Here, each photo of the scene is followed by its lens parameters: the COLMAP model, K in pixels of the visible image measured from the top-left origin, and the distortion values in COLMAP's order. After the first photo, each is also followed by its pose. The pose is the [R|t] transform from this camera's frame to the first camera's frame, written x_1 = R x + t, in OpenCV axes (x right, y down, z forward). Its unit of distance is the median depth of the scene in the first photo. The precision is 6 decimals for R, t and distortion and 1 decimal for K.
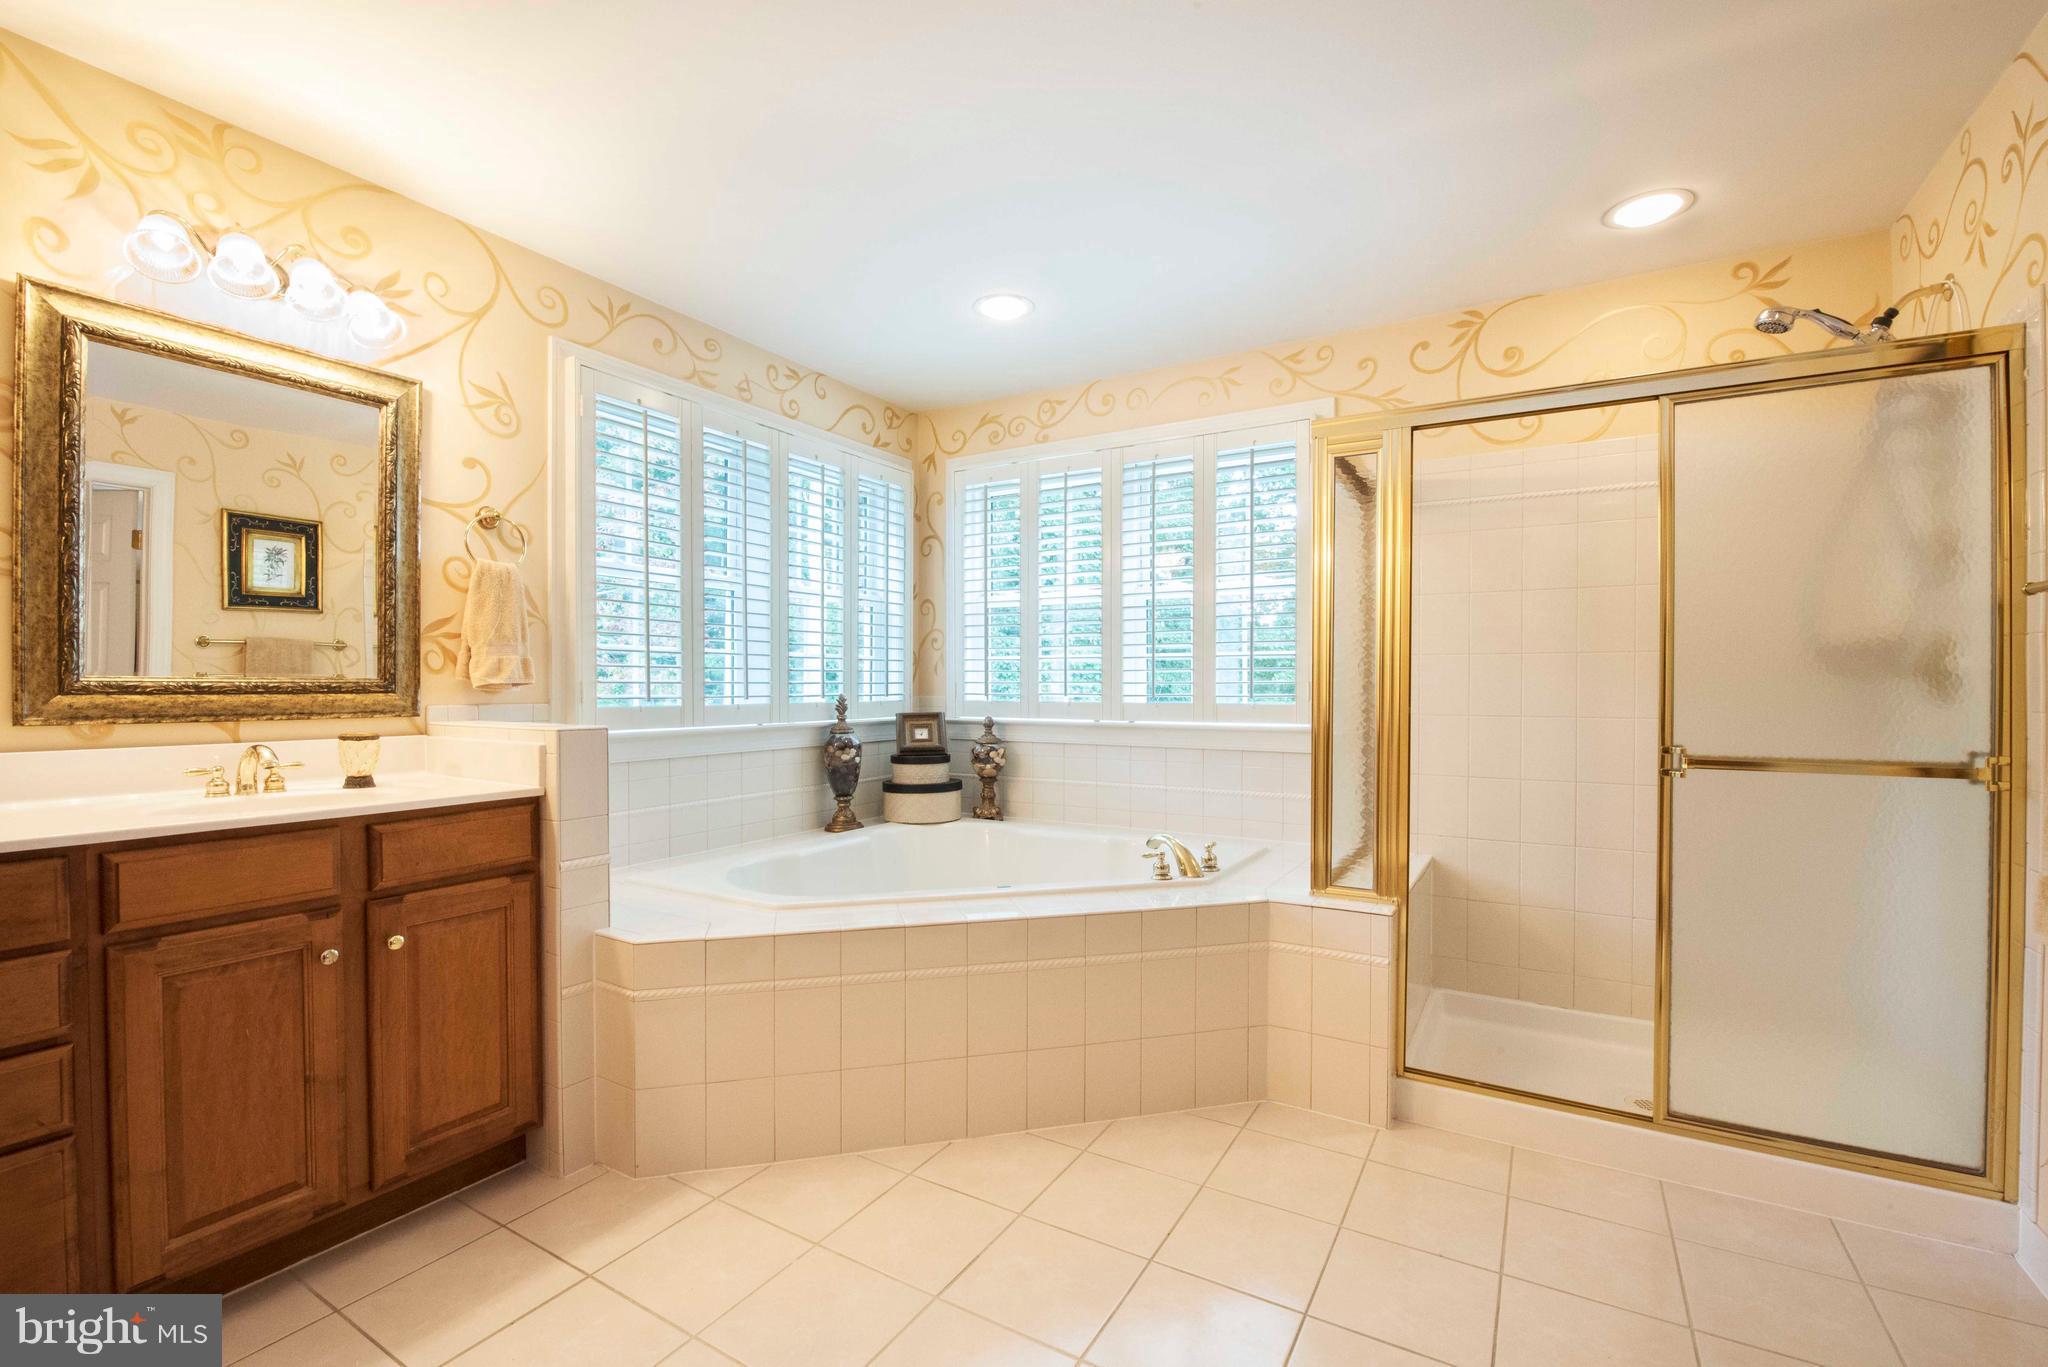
lens RADIAL K [[871.4, 0, 1023.4], [0, 871.4, 699.0], [0, 0, 1]] dist [-0.019403, -0.000455]
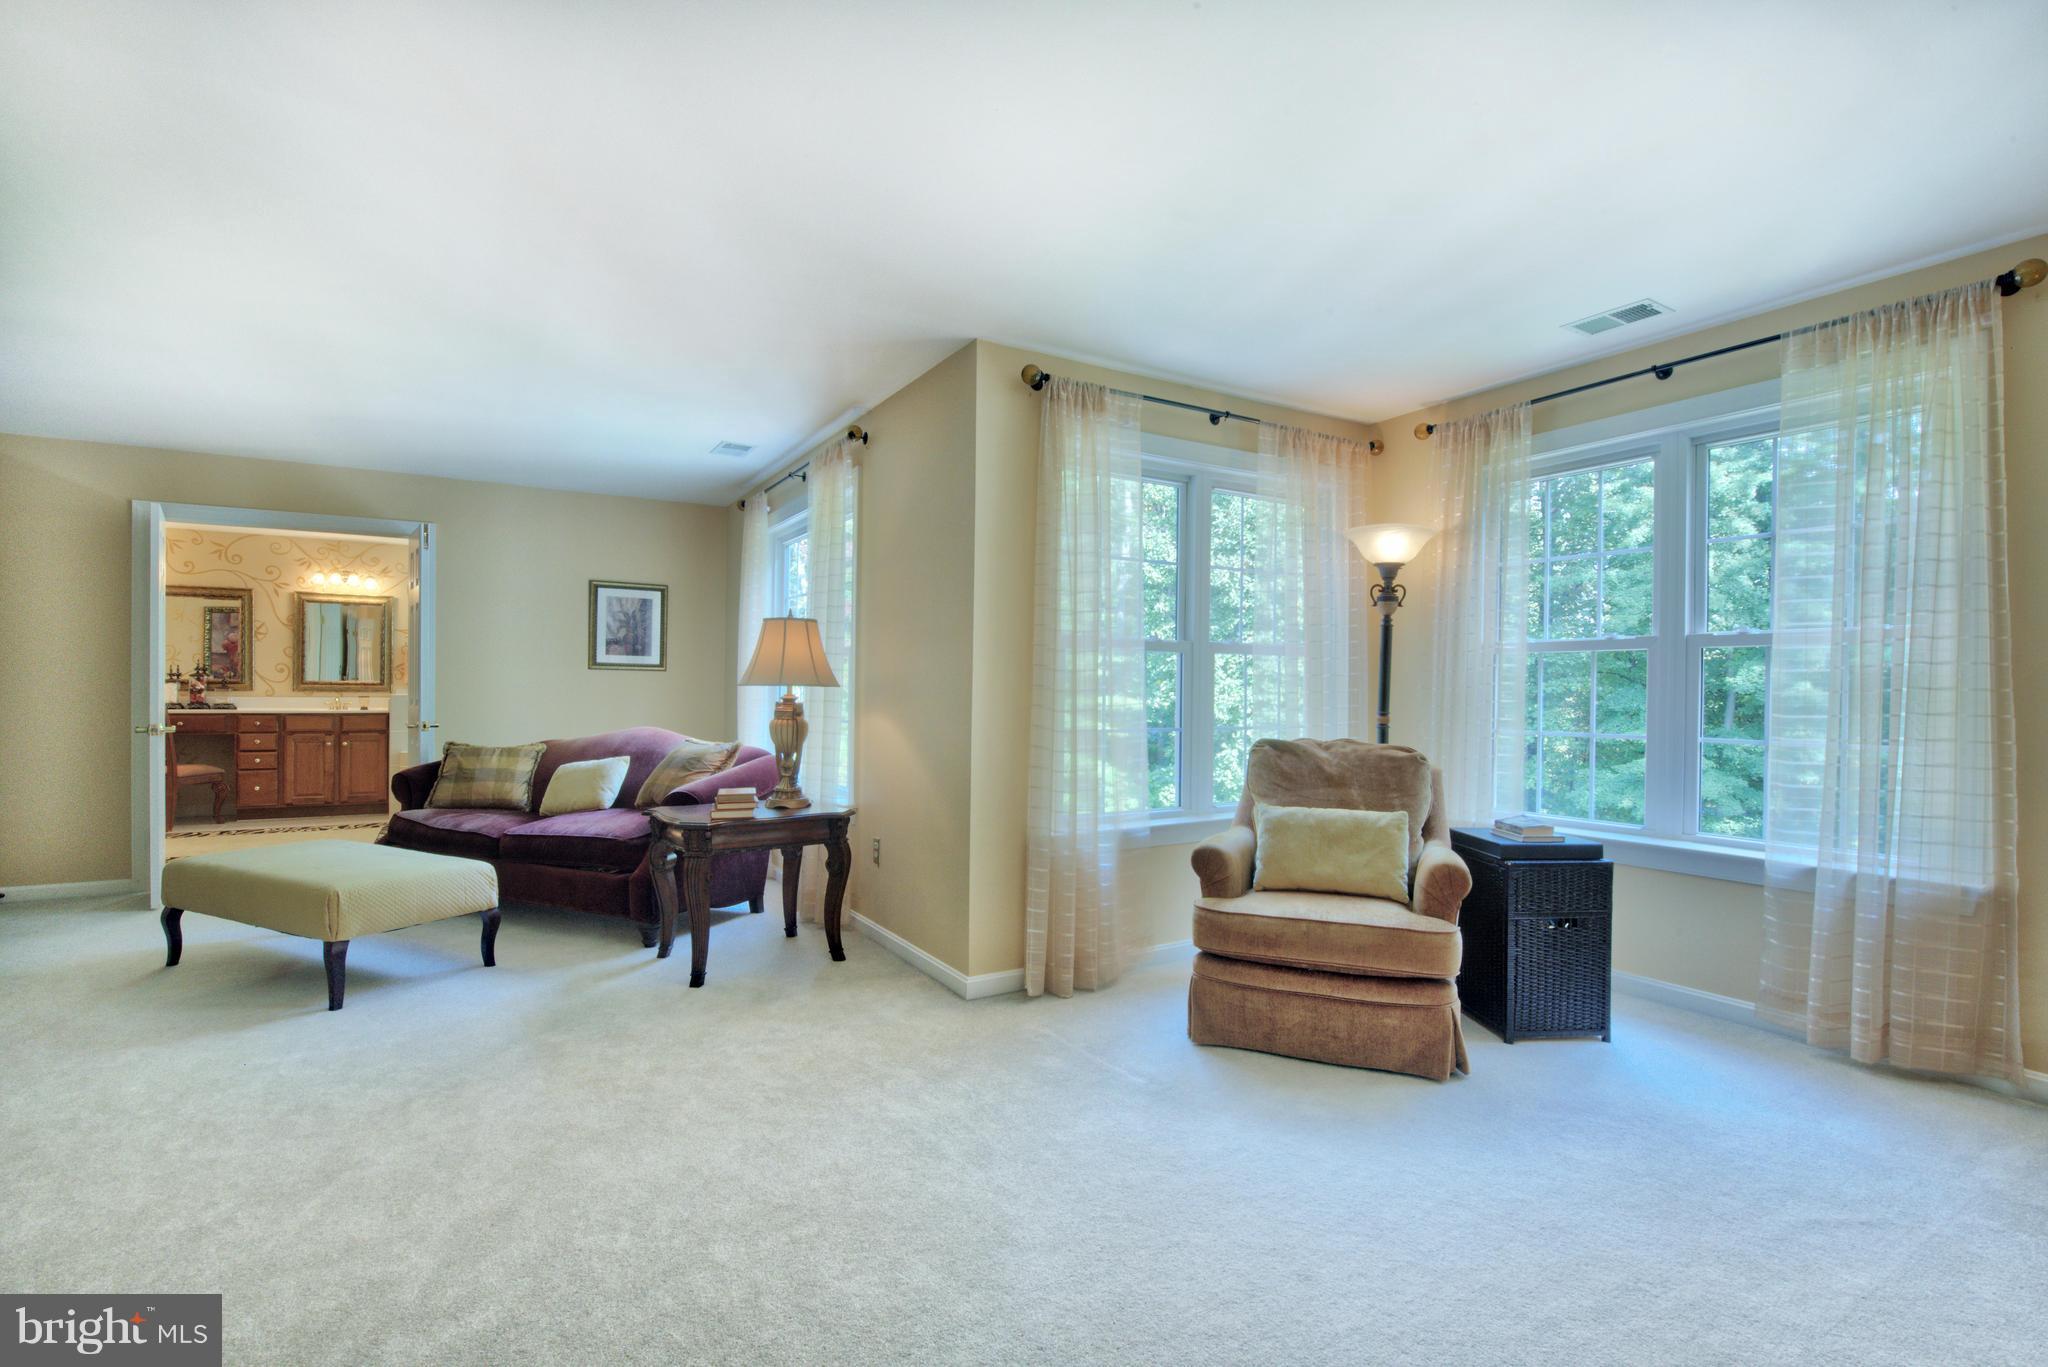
lens RADIAL K [[871.4, 0, 1012.3], [0, 871.4, 688.1], [0, 0, 1]] dist [-0.019403, -0.000455]
pose [[0.900759, 0.016720, -0.433997, 3.725495], [-0.023065, 0.999690, -0.009359, -0.025870], [0.433706, 0.018440, 0.900866, -1.286238]]
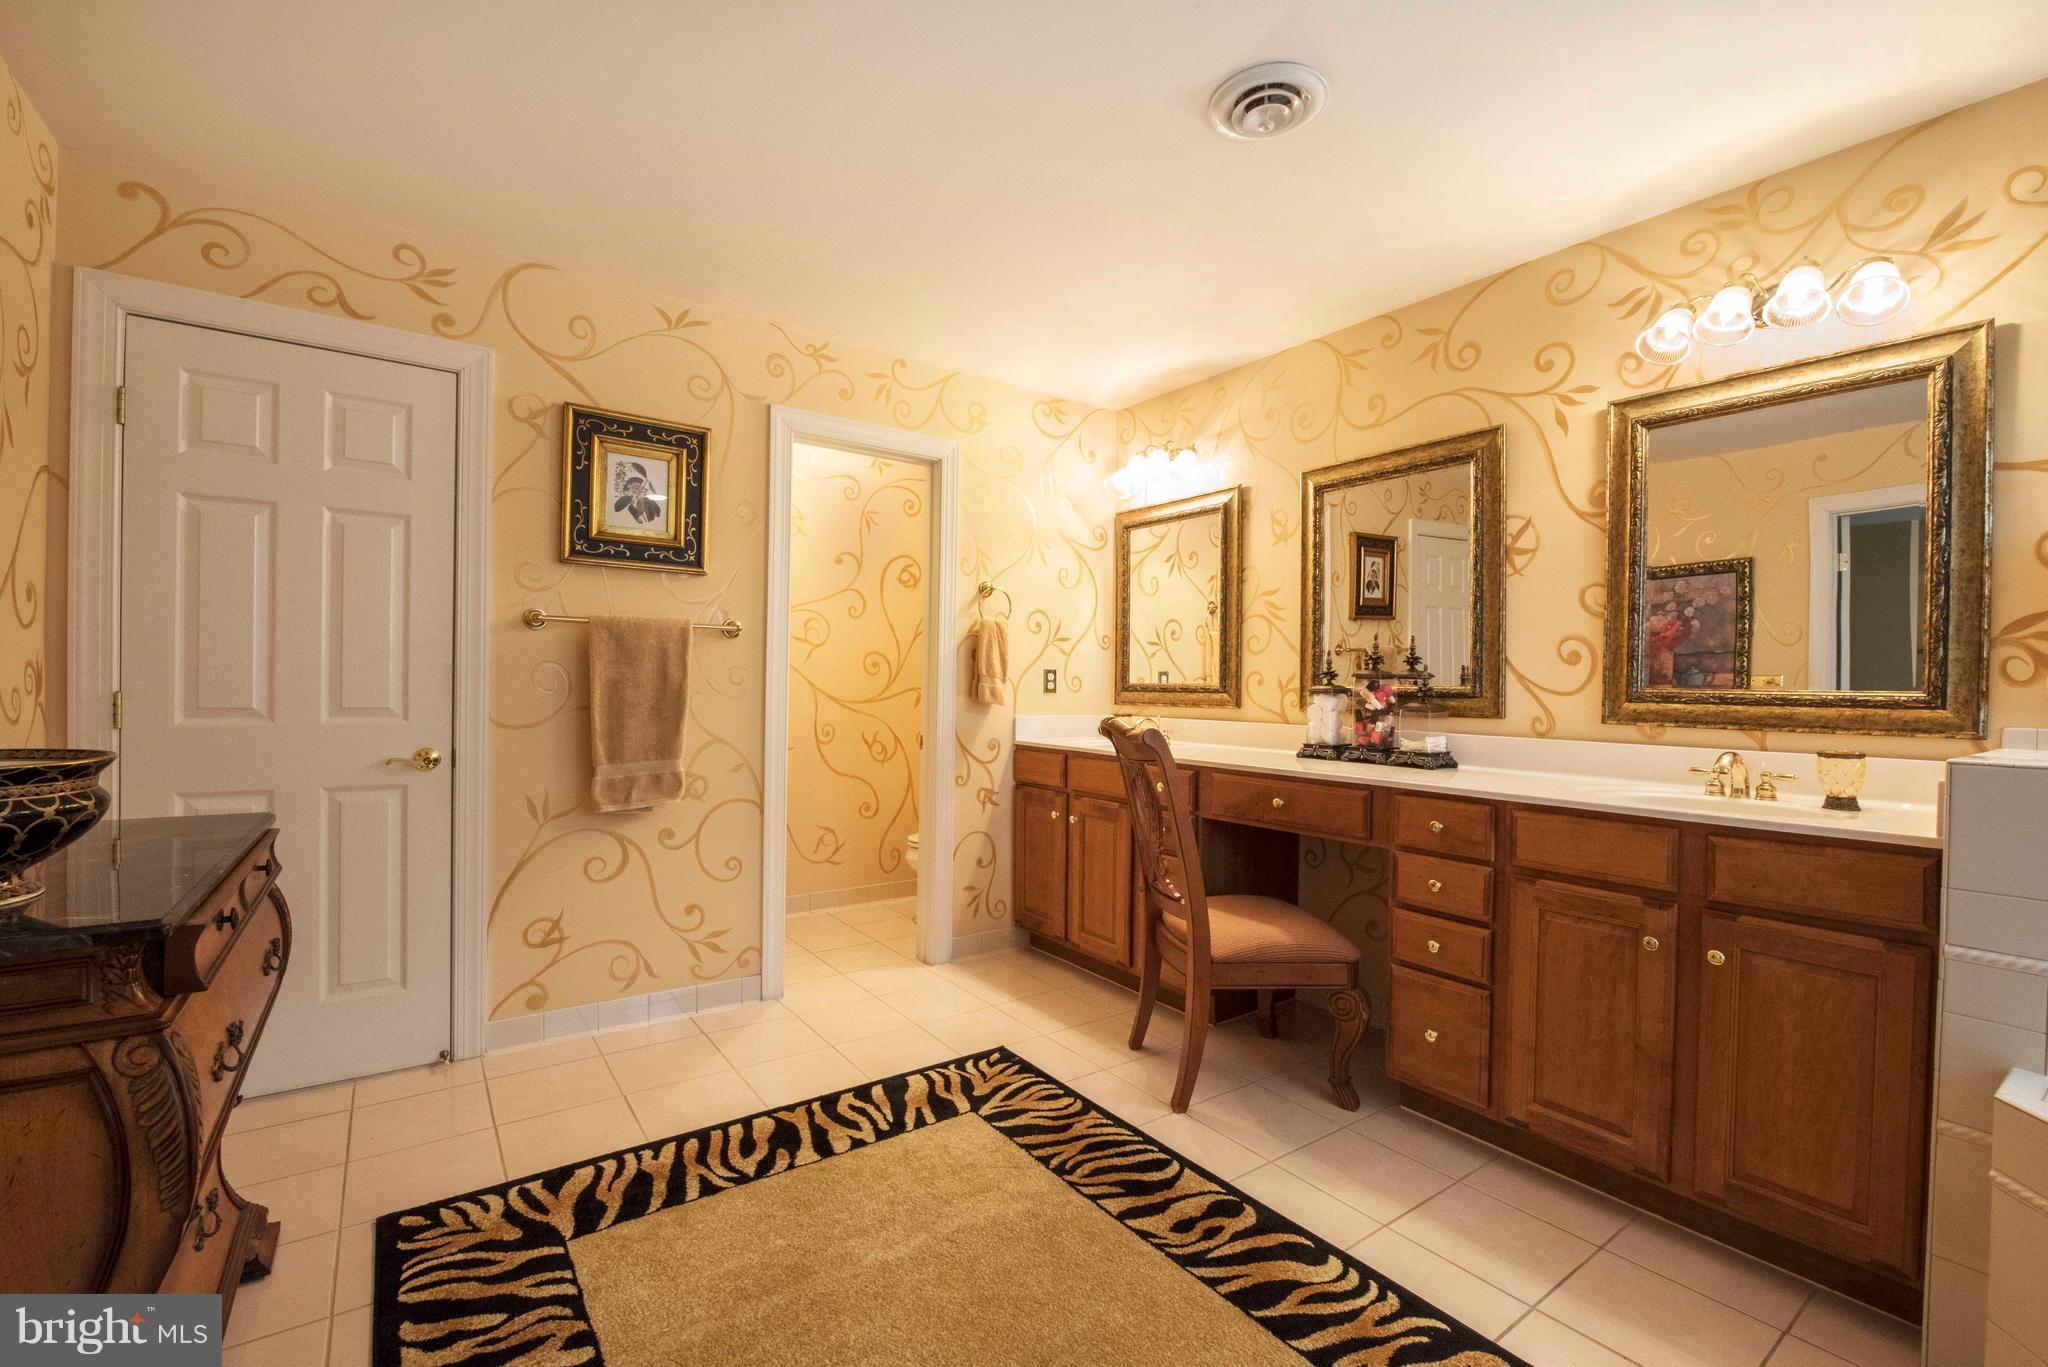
lens RADIAL K [[871.4, 0, 1016.9], [0, 871.4, 689.3], [0, 0, 1]] dist [-0.019403, -0.000455]
pose [[-0.395204, -0.000271, -0.918593, 0.449333], [-0.030365, 0.999457, 0.012769, -0.011581], [0.918091, 0.032939, -0.394998, 0.583326]]
